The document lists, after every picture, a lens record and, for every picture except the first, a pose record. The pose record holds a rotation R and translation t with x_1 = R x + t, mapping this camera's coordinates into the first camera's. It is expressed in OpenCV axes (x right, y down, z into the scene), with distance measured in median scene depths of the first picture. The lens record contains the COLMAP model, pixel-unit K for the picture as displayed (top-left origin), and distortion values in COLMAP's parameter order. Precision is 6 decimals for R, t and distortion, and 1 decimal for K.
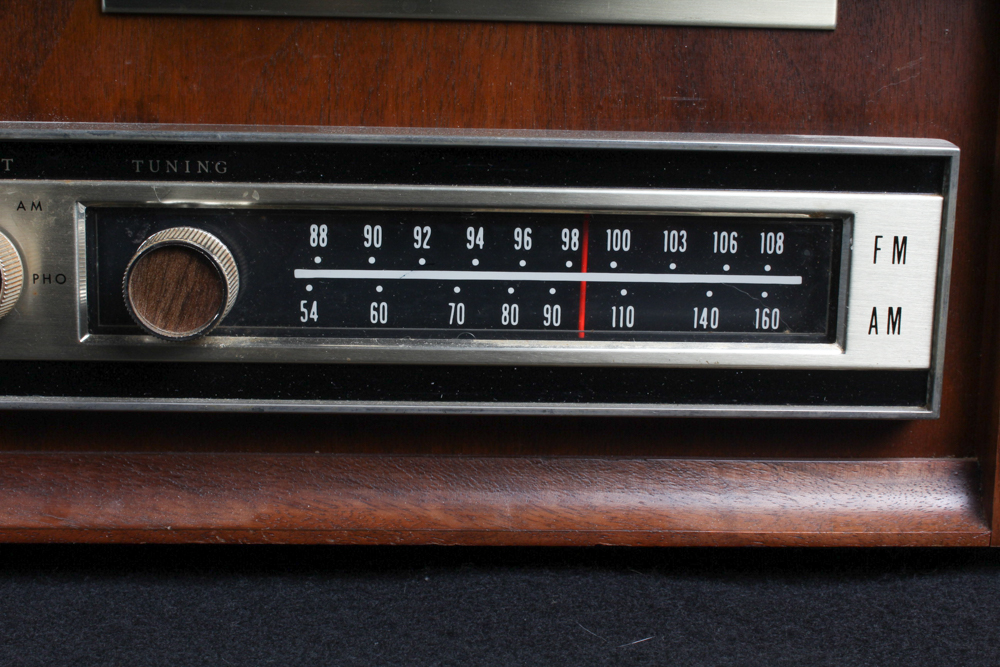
lens RADIAL K [[1413.9, 0, 500.0], [0, 1413.9, 333.5], [0, 0, 1]] dist [-0.055686, 0.074434]
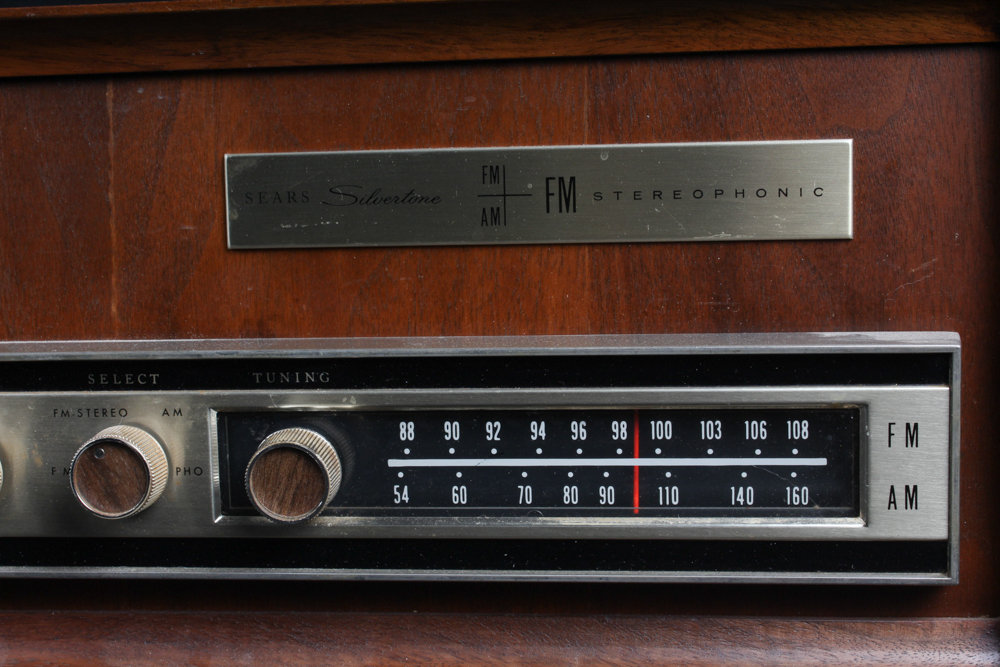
lens RADIAL K [[1708.6, 0, 497.6], [0, 1708.6, 328.4], [0, 0, 1]] dist [-0.020725, 0.249904]
pose [[0.984905, -0.025921, -0.171142, 0.192184], [0.019729, 0.999091, -0.037780, -0.098502], [0.171966, 0.033833, 0.984522, -0.398837]]
